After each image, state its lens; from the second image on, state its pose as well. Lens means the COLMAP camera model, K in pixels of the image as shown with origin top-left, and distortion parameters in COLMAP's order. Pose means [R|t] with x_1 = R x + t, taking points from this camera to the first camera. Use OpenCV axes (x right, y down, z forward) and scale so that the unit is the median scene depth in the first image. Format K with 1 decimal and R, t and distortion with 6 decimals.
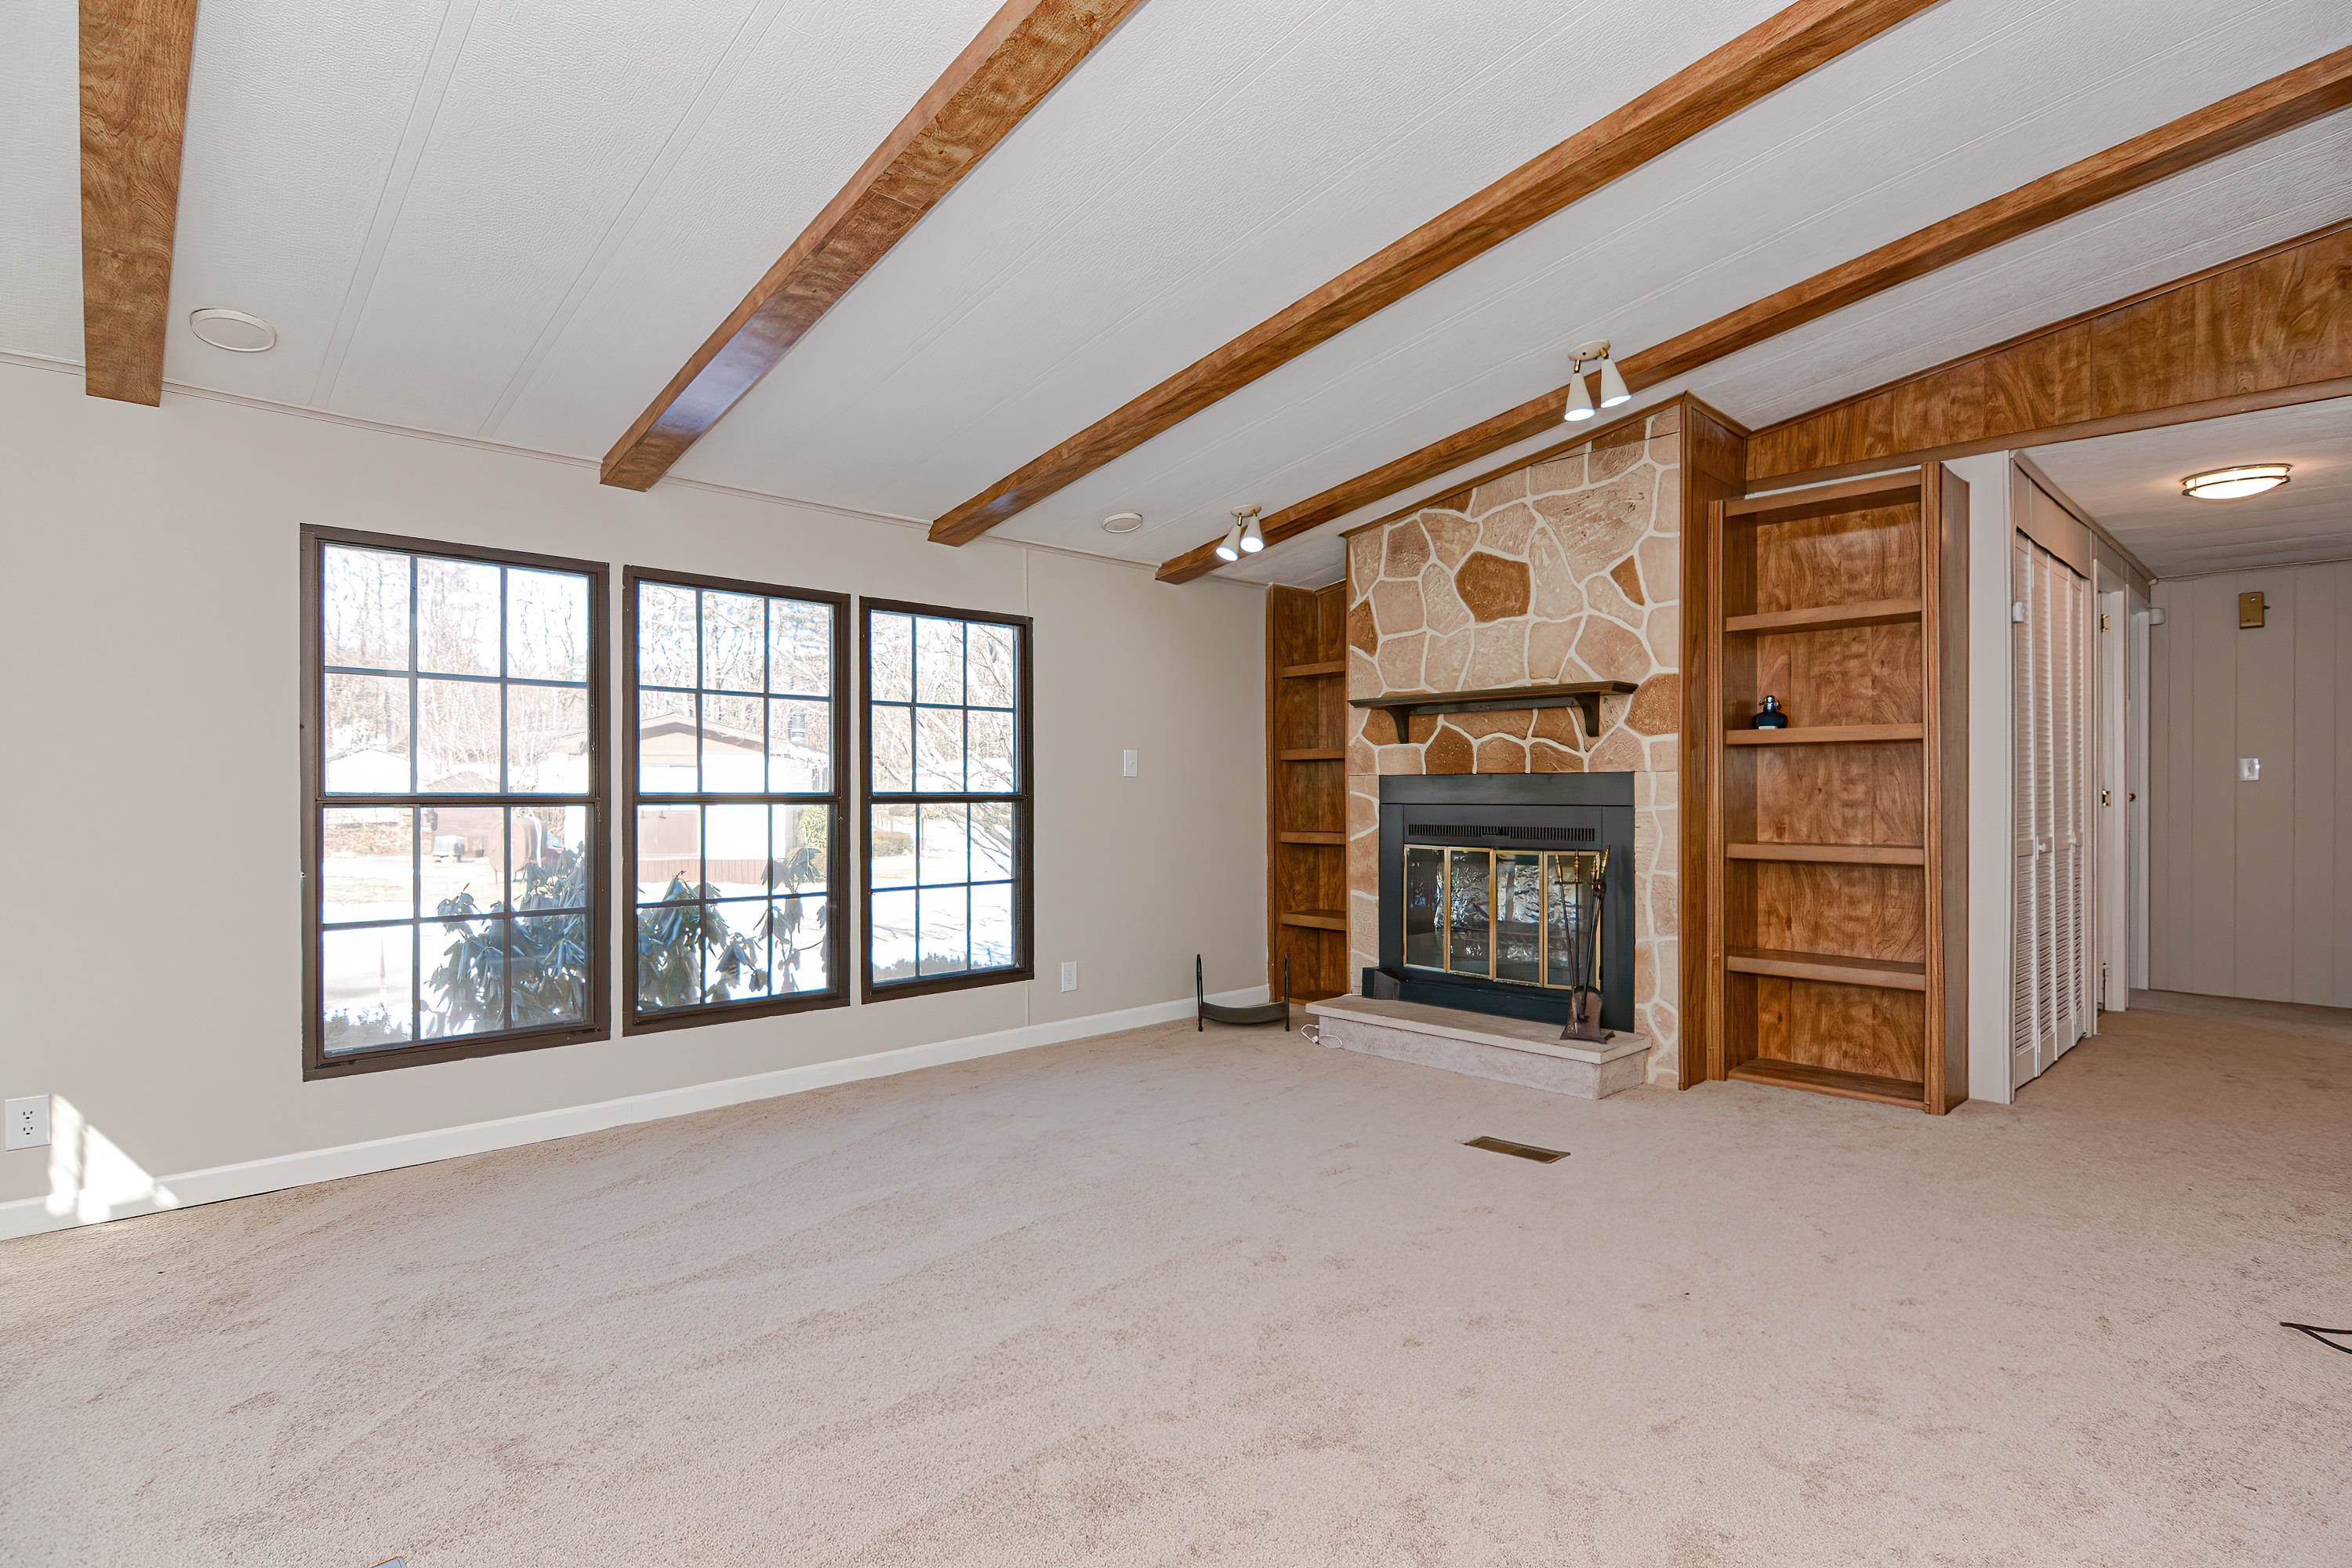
lens RADIAL K [[1135.6, 0, 1185.0], [0, 1135.6, 792.0], [0, 0, 1]] dist [0.005512, -0.011354]
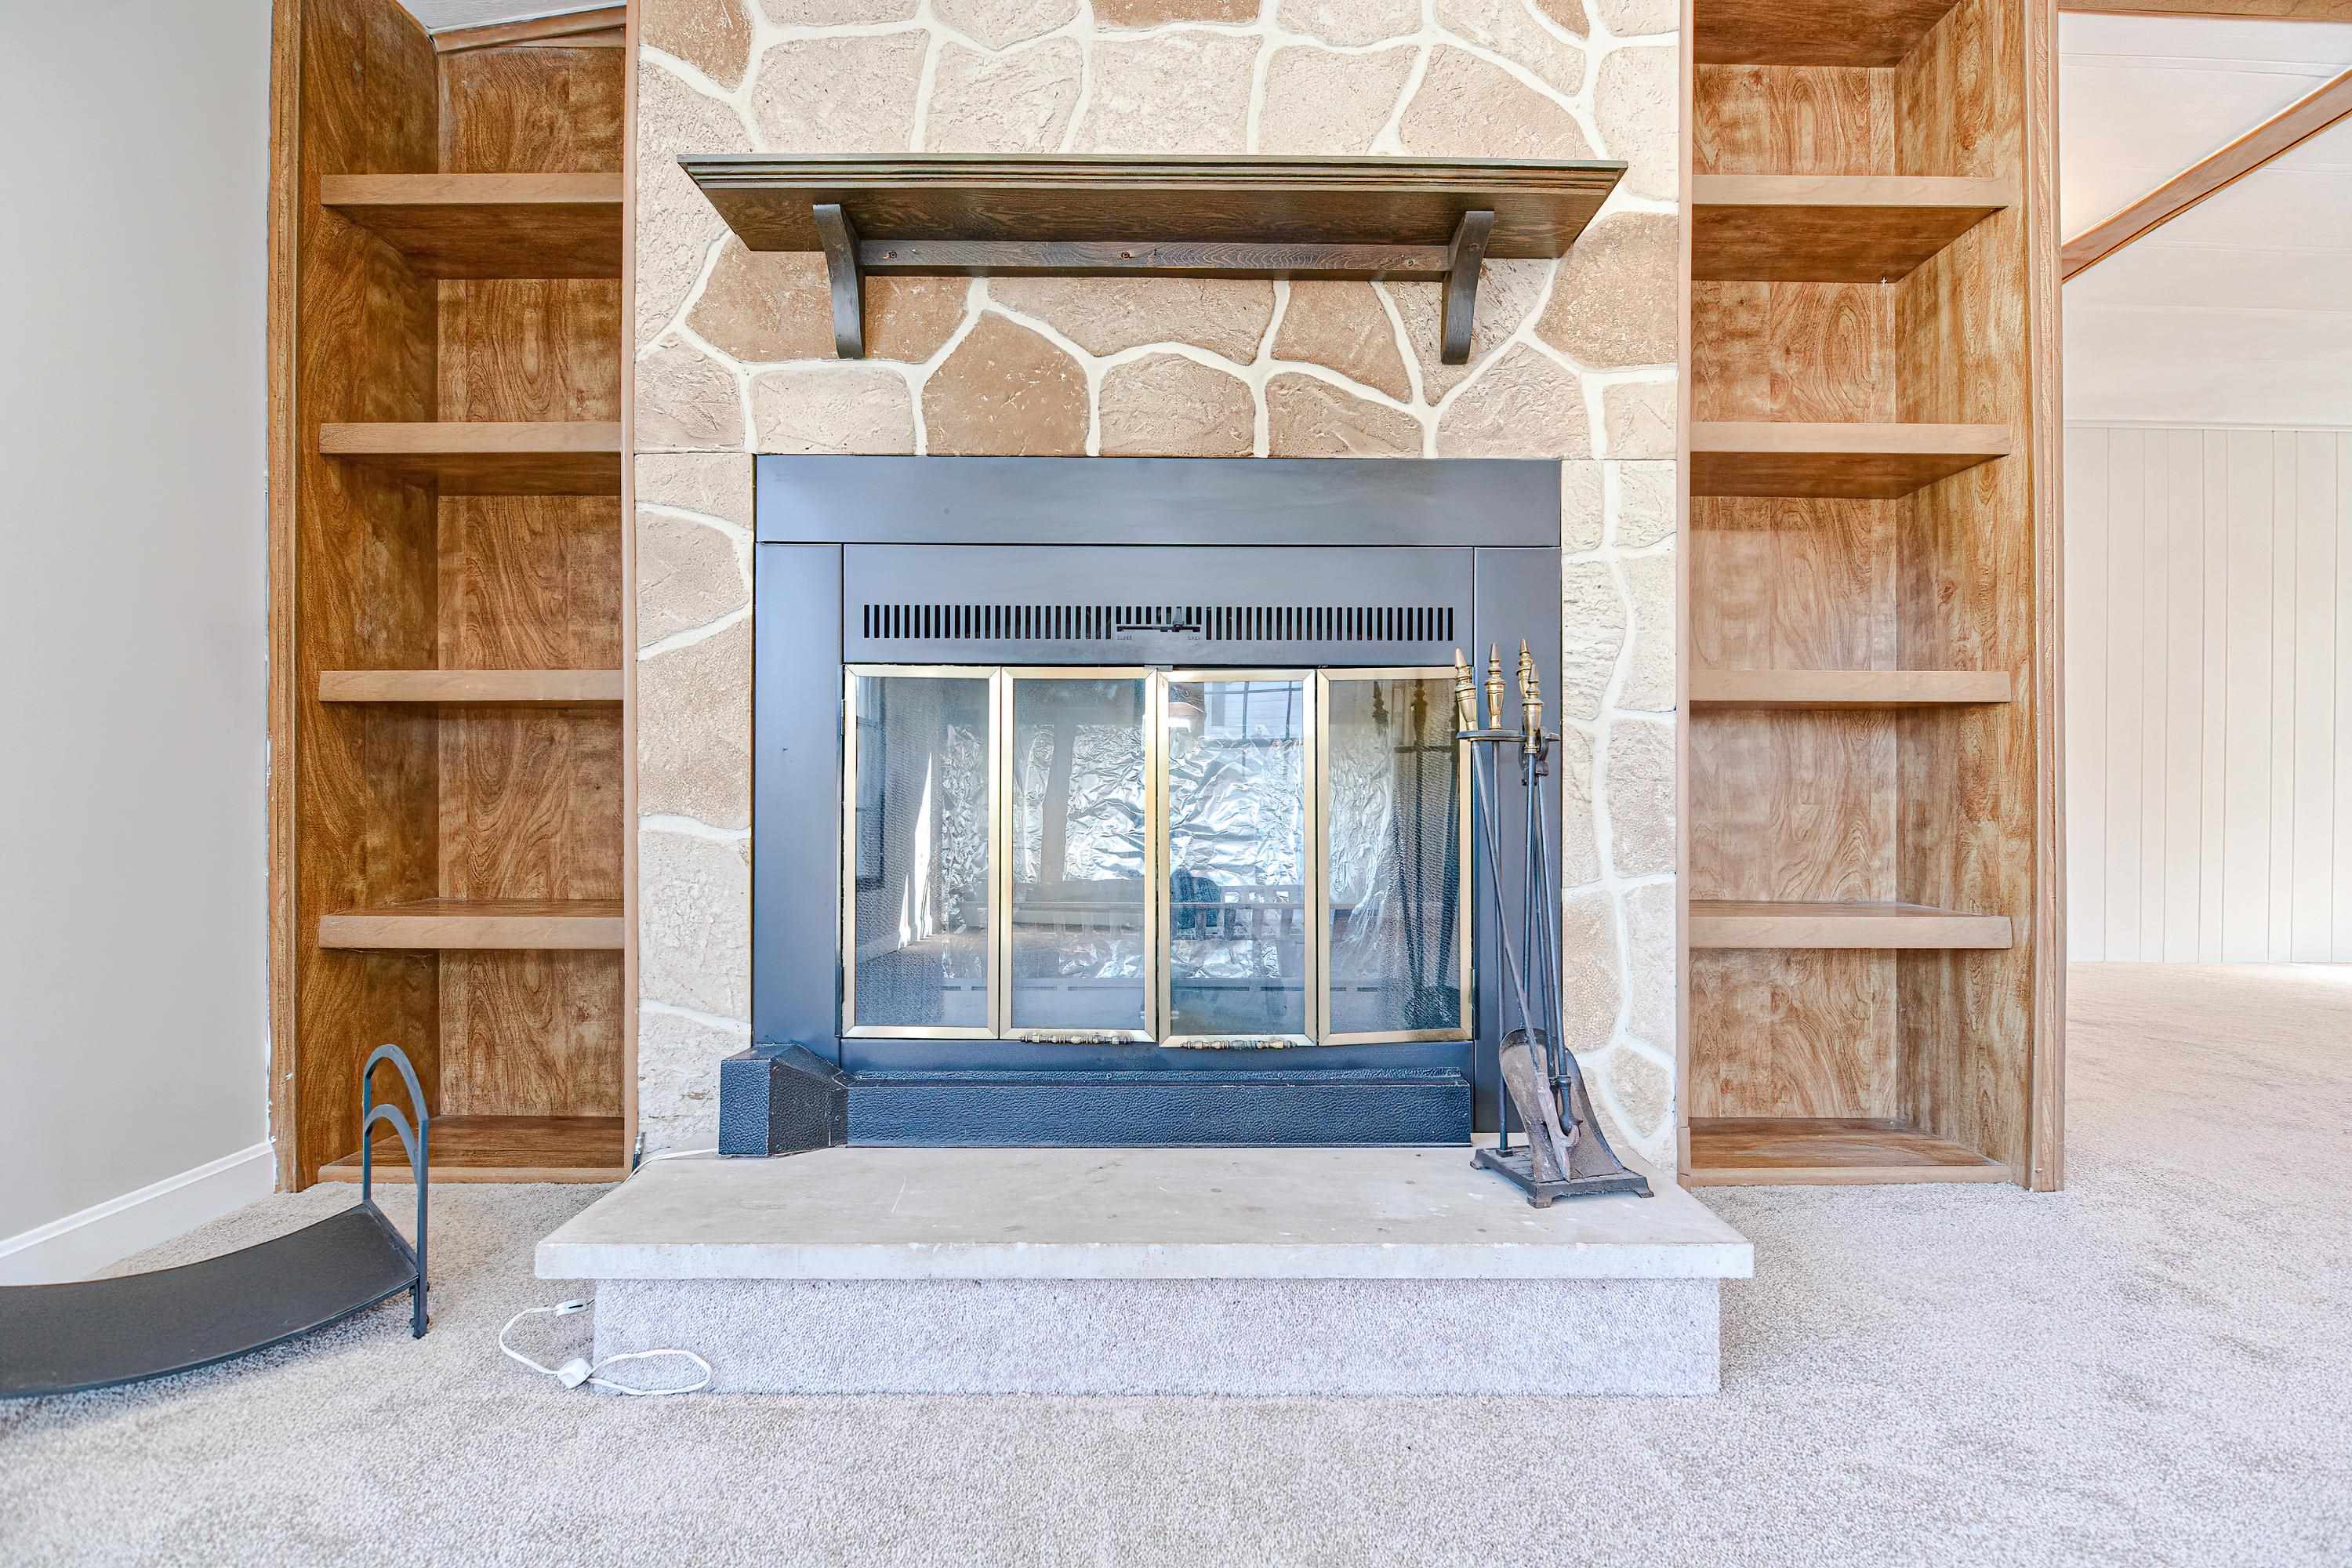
lens RADIAL K [[1135.6, 0, 1185.0], [0, 1135.6, 792.0], [0, 0, 1]] dist [0.005512, -0.011354]
pose [[0.688951, 0.004626, 0.724793, 0.024438], [-0.006299, 0.999980, -0.000396, 0.093024], [-0.724781, -0.004293, 0.688966, 0.792690]]
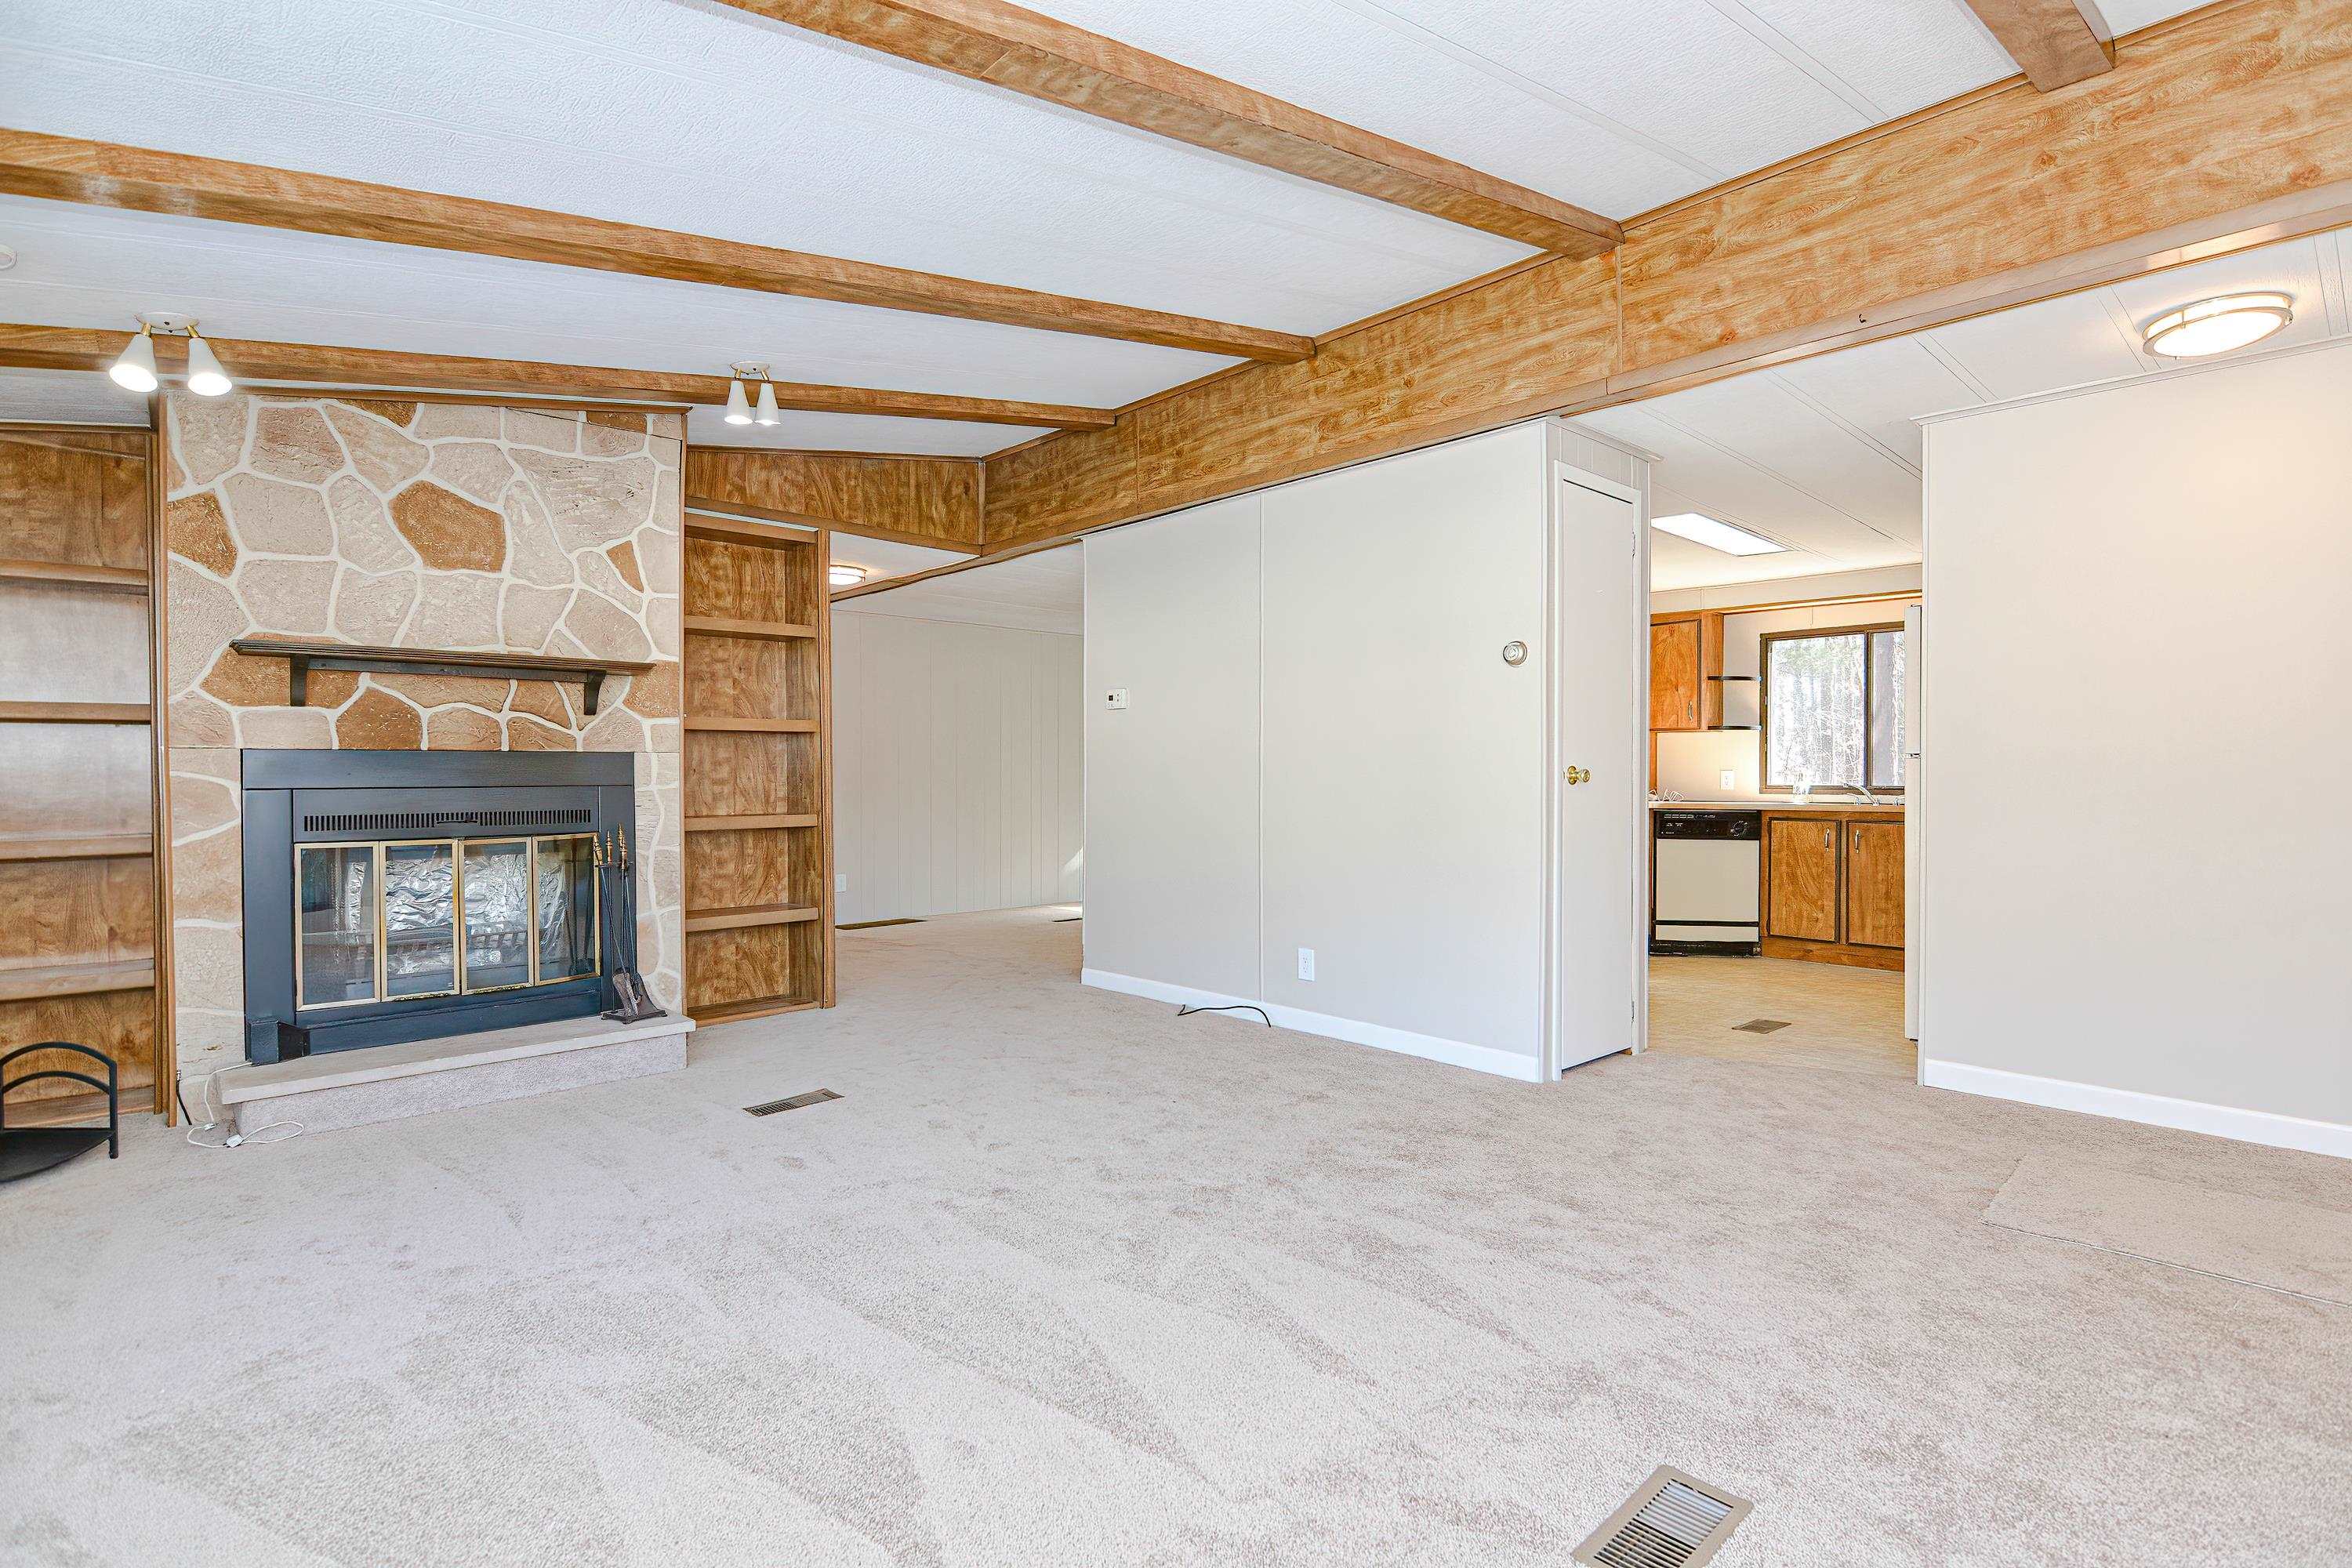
lens RADIAL K [[1138.1, 0, 1177.2], [0, 1138.1, 773.9], [0, 0, 1]] dist [0.002869, -0.011500]
pose [[0.017882, -0.000016, 0.999840, -0.598455], [0.004787, 0.999989, -0.000070, 0.004005], [-0.999829, 0.004788, 0.017882, 0.472384]]
